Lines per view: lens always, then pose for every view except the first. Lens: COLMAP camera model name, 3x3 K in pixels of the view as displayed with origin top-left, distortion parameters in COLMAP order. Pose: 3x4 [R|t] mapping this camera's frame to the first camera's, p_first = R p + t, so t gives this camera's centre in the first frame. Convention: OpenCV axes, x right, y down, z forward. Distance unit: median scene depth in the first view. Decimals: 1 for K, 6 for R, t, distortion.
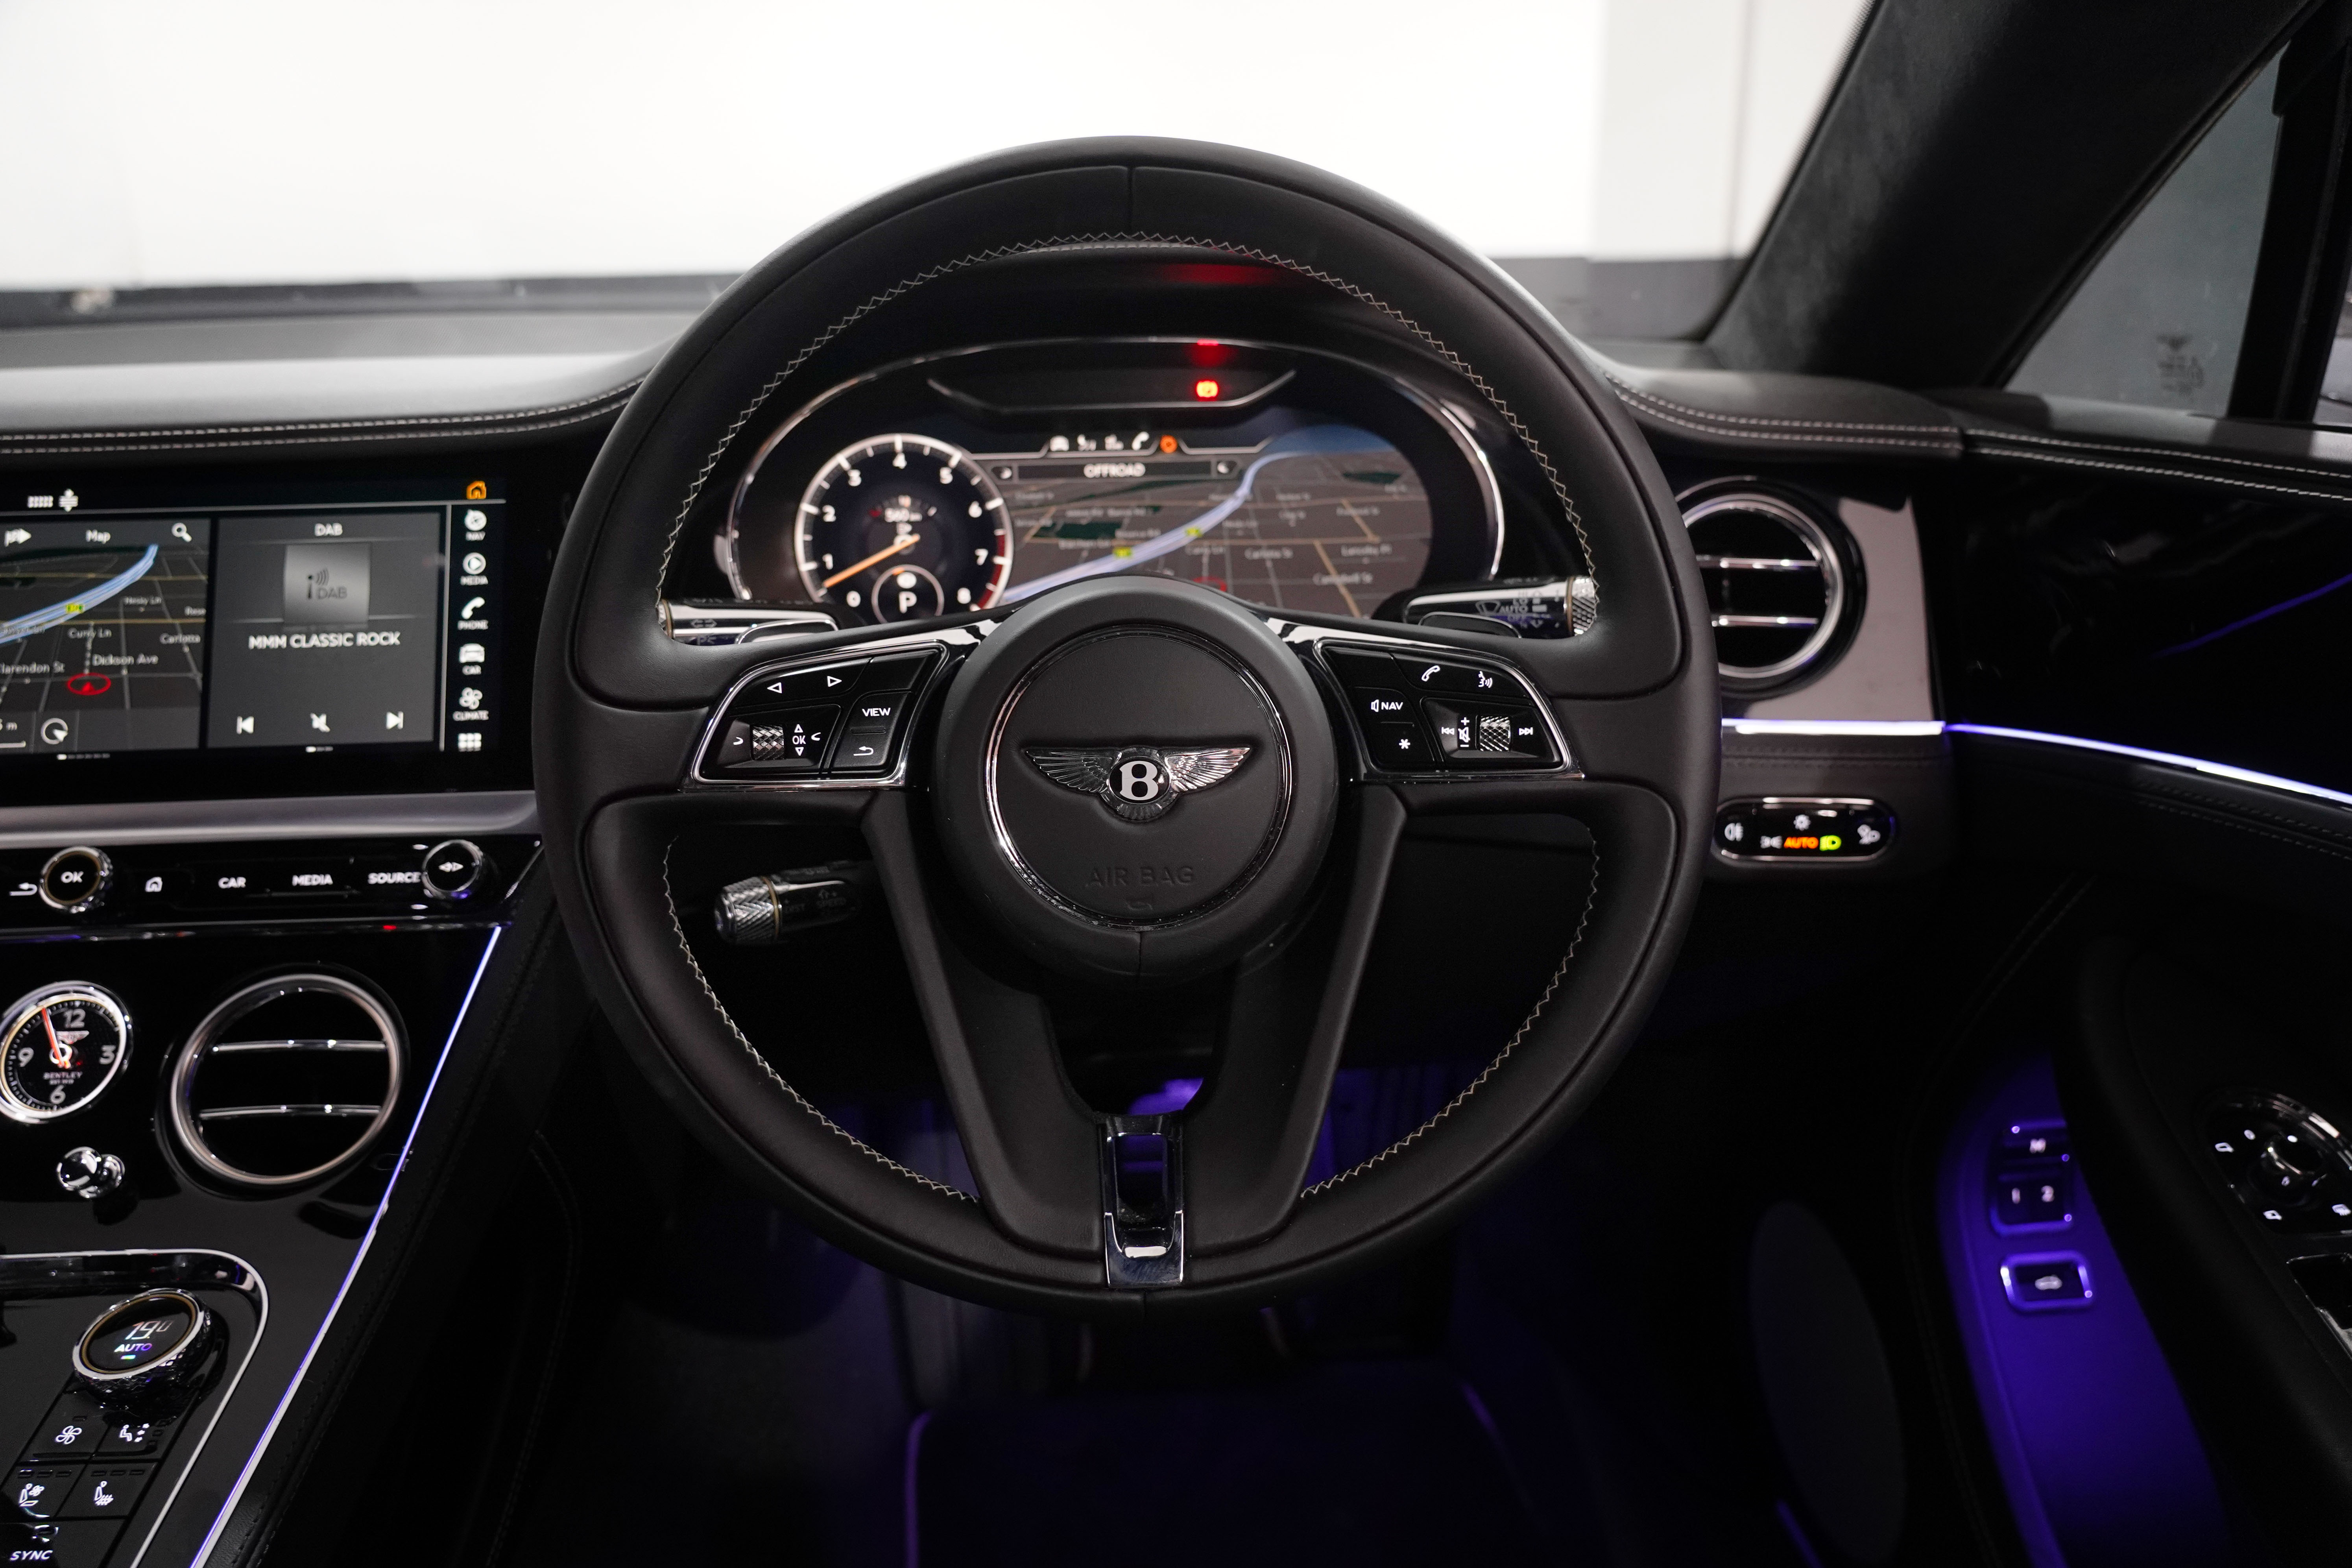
lens RADIAL K [[1590.9, 0, 1180.6], [0, 1590.9, 799.4], [0, 0, 1]] dist [-0.036765, 0.017404]
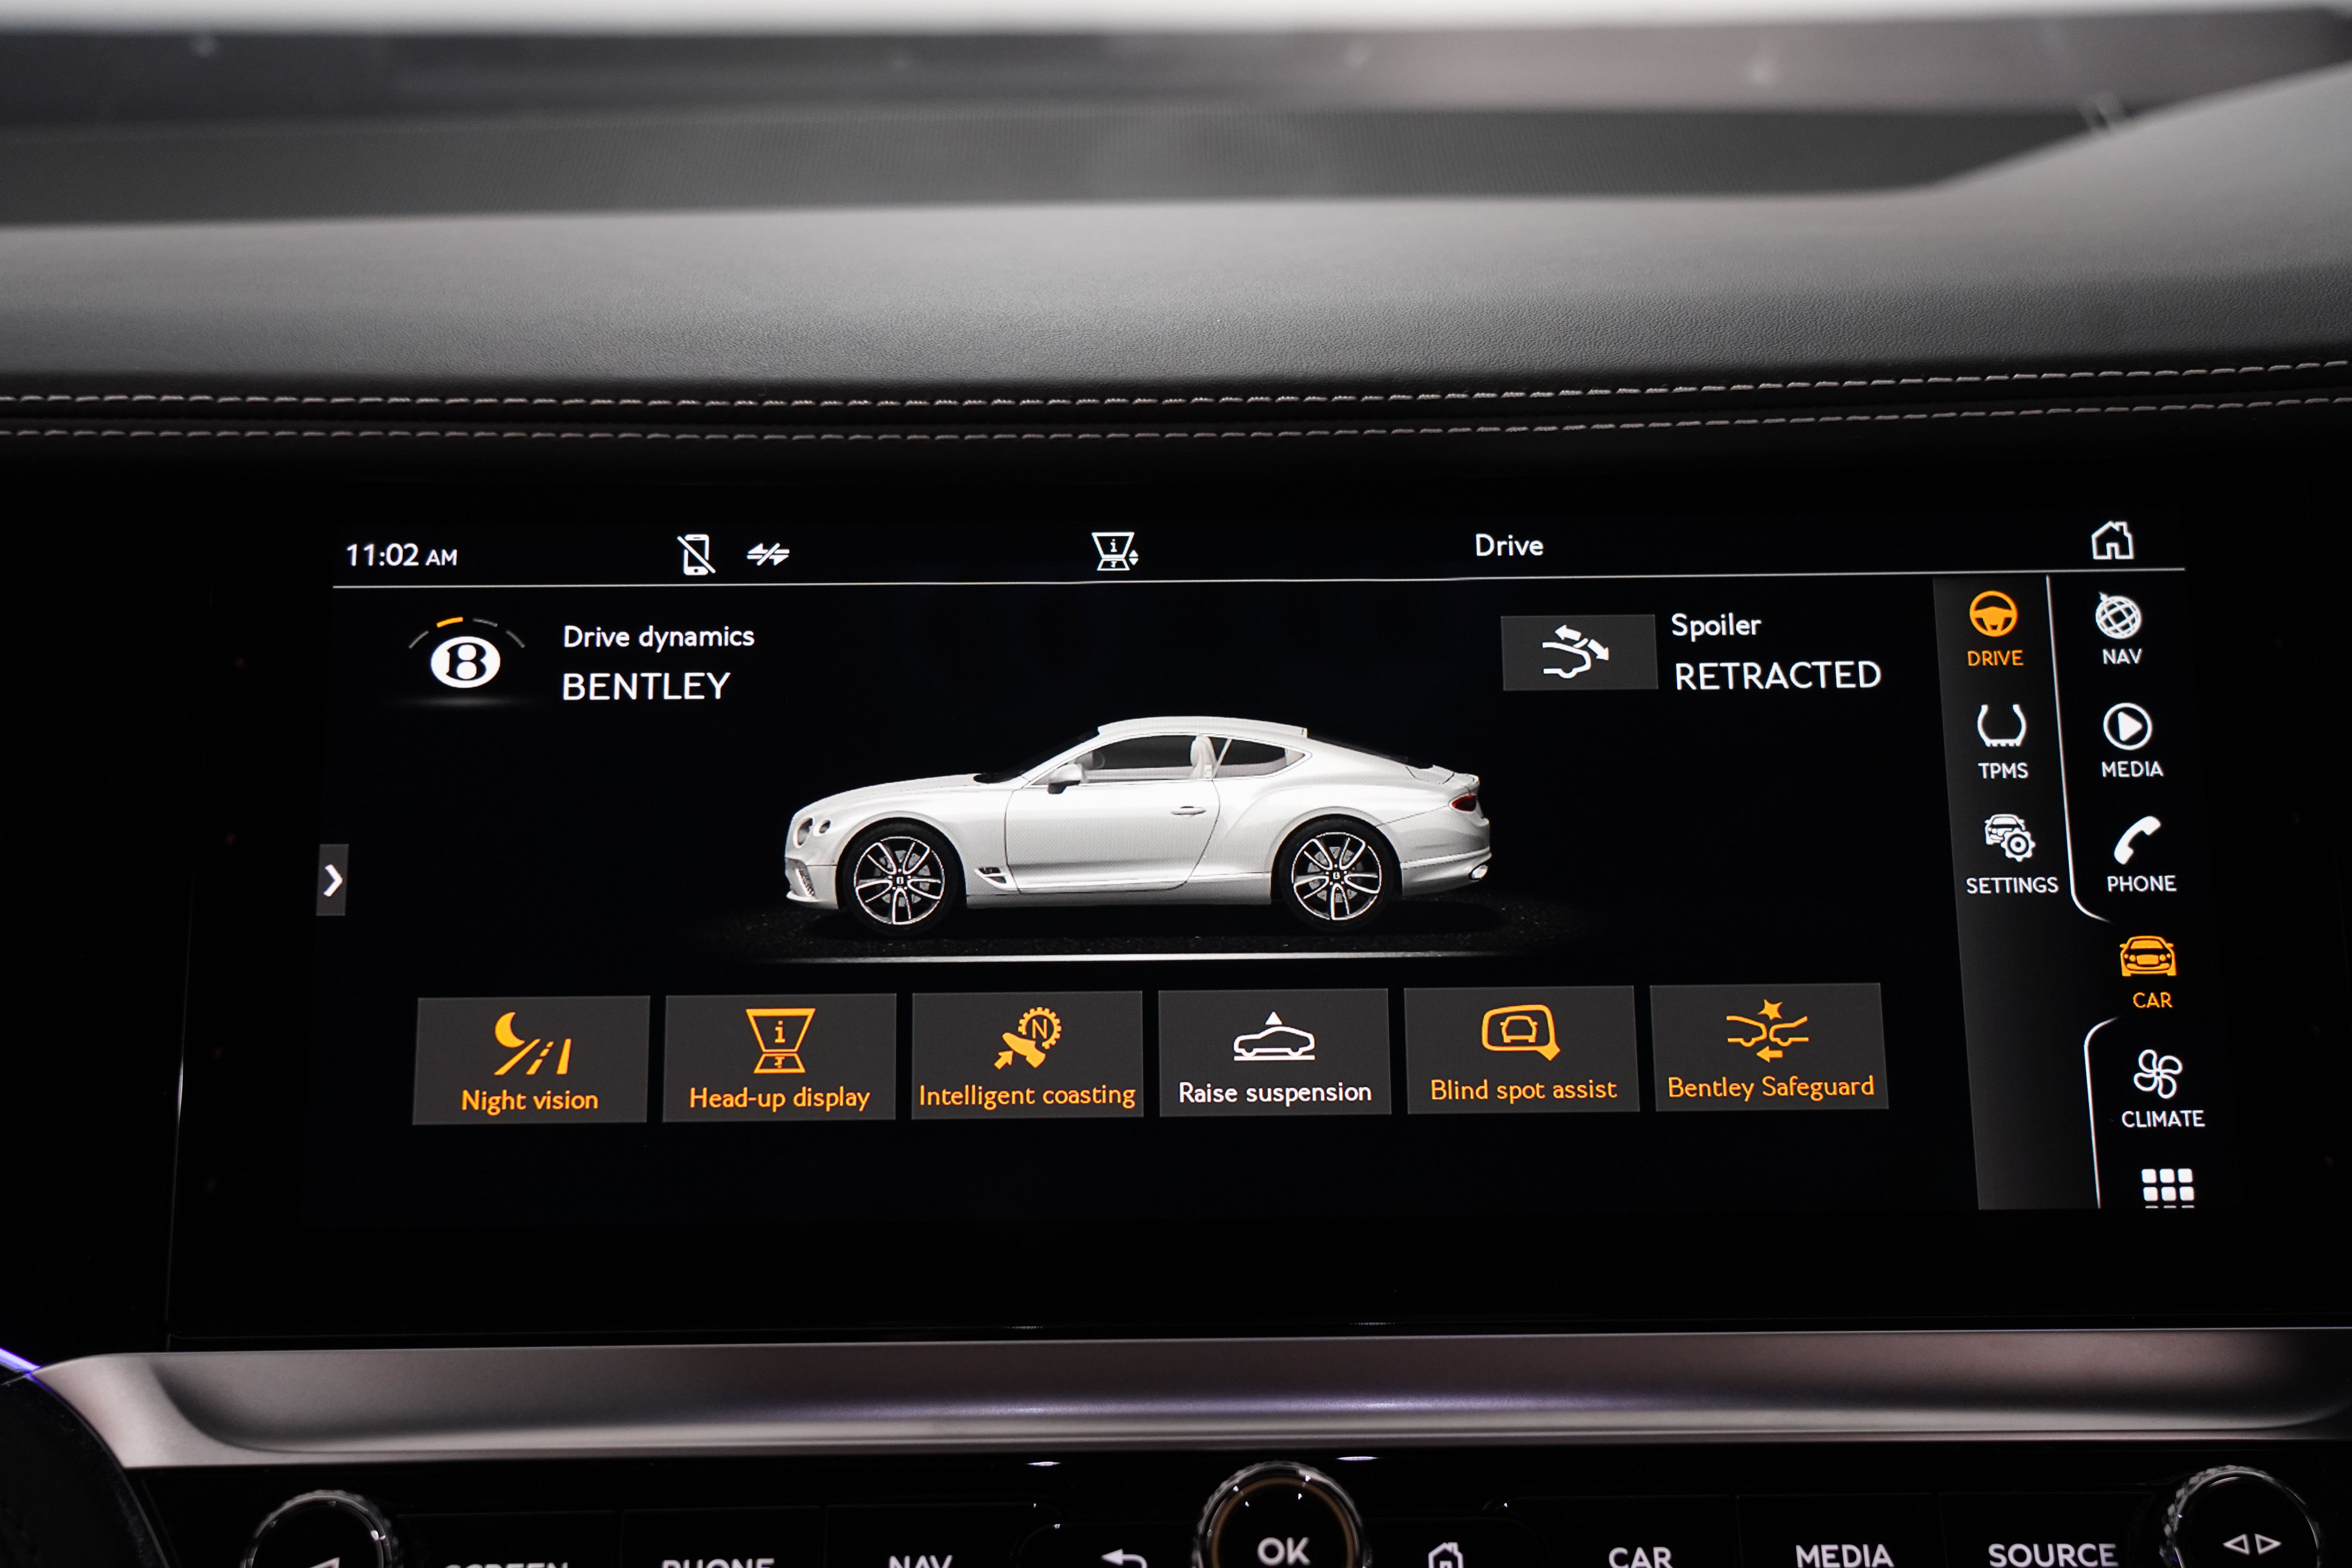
lens RADIAL K [[2660.9, 0, 1138.1], [0, 2660.9, 796.1], [0, 0, 1]] dist [0.019079, 0.000000]
pose [[0.997809, 0.019991, -0.063070, -0.661511], [-0.022687, 0.998847, -0.042316, -0.099194], [0.062151, 0.043655, 0.997112, 0.321049]]
